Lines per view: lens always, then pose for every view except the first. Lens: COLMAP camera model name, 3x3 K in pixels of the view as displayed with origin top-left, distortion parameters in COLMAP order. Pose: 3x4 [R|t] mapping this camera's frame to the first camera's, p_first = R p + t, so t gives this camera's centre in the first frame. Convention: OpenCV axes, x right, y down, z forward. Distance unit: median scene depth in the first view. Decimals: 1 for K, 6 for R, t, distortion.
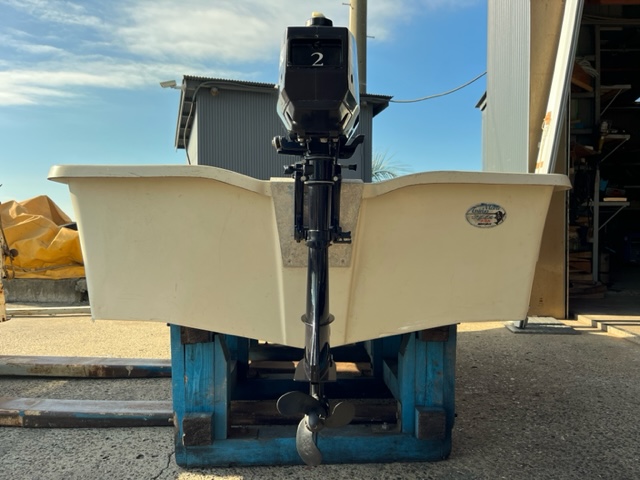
lens RADIAL K [[481.8, 0, 329.6], [0, 481.8, 241.2], [0, 0, 1]] dist [0.069669, -0.110221]
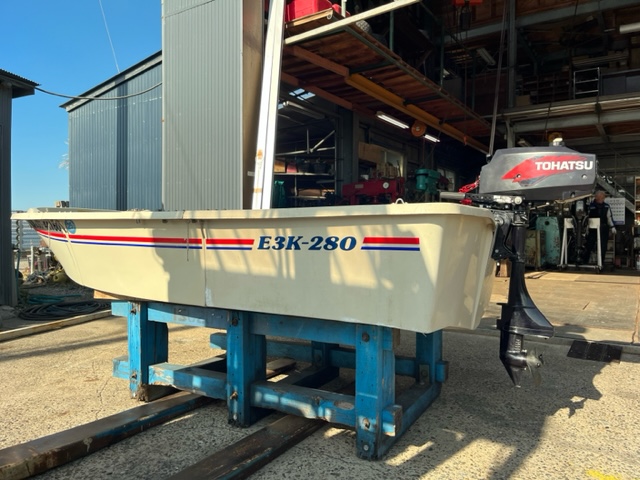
lens RADIAL K [[477.2, 0, 320.0], [0, 477.2, 240.0], [0, 0, 1]] dist [0.091604, -0.113127]
pose [[0.525611, -0.001594, 0.850723, -1.337721], [0.011626, 0.999918, -0.005310, -0.049150], [-0.850645, 0.012682, 0.525587, 0.508569]]
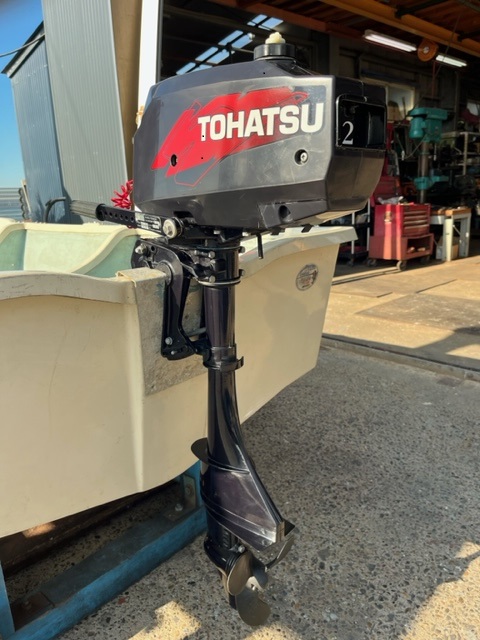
lens RADIAL K [[481.8, 0, 240.0], [0, 481.8, 320.0], [0, 0, 1]] dist [0.069669, -0.110221]
pose [[0.710758, -0.201664, 0.673910, -0.354462], [0.056558, 0.971307, 0.231008, -0.163951], [-0.701159, -0.126076, 0.701769, 0.346945]]
